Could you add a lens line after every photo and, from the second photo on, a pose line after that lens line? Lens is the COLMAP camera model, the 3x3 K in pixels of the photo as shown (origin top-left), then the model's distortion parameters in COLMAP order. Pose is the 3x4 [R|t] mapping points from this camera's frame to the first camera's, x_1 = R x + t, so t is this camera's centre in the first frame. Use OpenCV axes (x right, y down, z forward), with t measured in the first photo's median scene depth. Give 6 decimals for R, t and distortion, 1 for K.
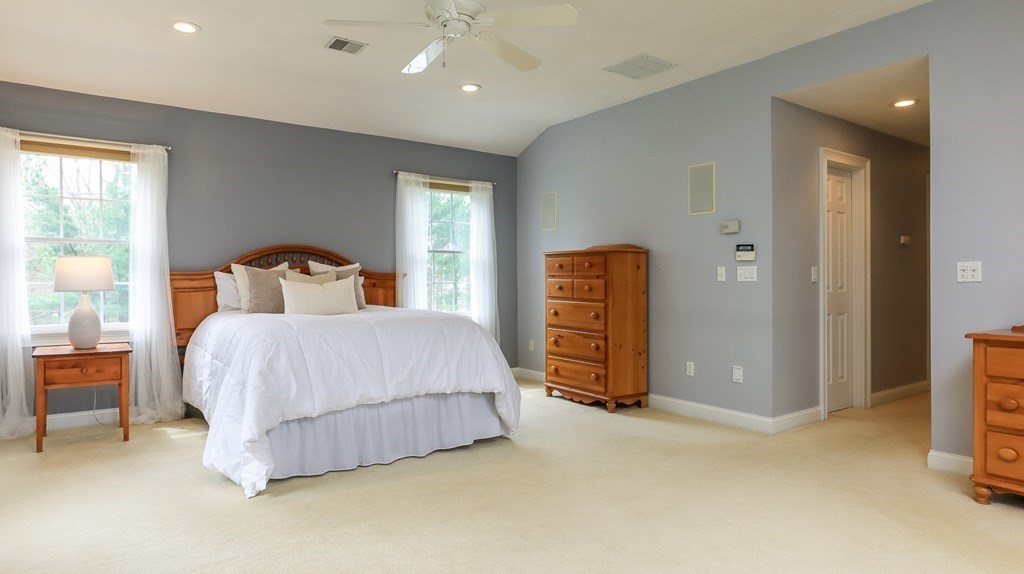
lens RADIAL K [[599.2, 0, 531.9], [0, 599.2, 285.0], [0, 0, 1]] dist [0.000652, -0.000241]
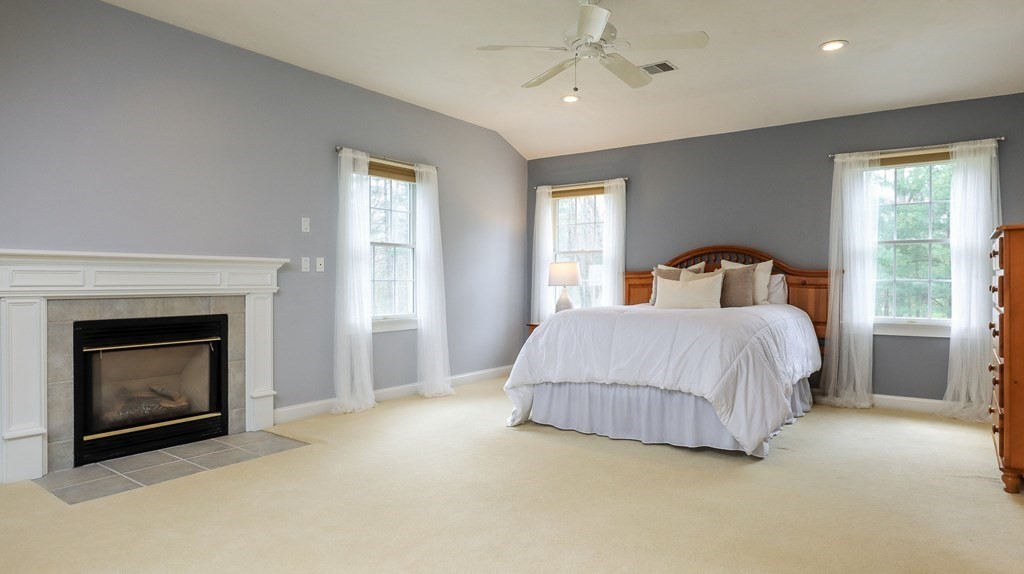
lens RADIAL K [[599.2, 0, 531.9], [0, 599.2, 285.0], [0, 0, 1]] dist [0.000652, -0.000241]
pose [[0.352129, 0.004039, -0.935943, 0.549048], [-0.006957, 0.999974, 0.001698, 0.005118], [0.935926, 0.005913, 0.352148, 0.335332]]
